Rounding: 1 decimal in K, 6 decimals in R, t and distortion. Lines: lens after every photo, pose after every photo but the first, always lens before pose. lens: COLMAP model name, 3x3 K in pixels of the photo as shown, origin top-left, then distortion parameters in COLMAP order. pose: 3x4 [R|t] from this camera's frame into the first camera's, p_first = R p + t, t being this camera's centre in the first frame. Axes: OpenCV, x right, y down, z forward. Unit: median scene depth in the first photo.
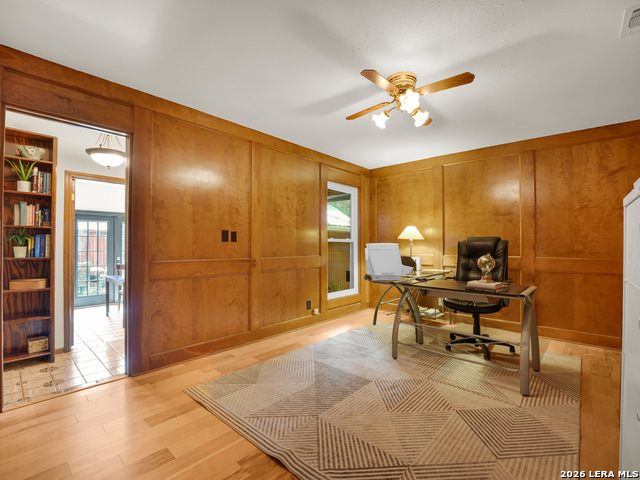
lens RADIAL K [[298.8, 0, 319.3], [0, 298.8, 239.2], [0, 0, 1]] dist [-0.005303, -0.000326]
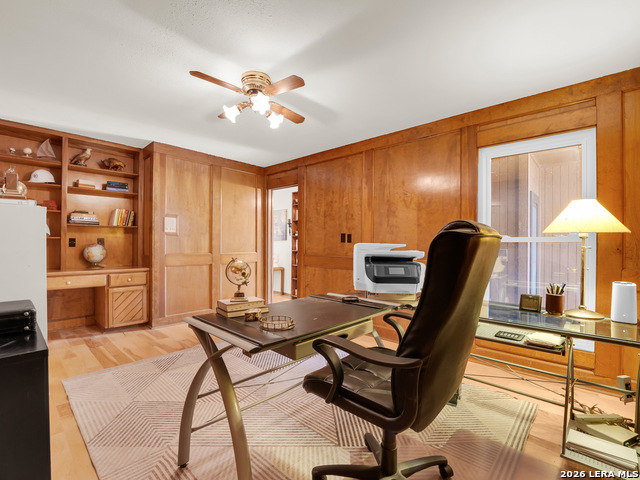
lens RADIAL K [[298.8, 0, 319.2], [0, 298.8, 244.5], [0, 0, 1]] dist [-0.005303, -0.000326]
pose [[-0.016432, -0.002438, -0.999862, 0.932550], [0.005274, 0.999983, -0.002525, 0.019084], [0.999851, -0.005314, -0.016419, 0.907194]]
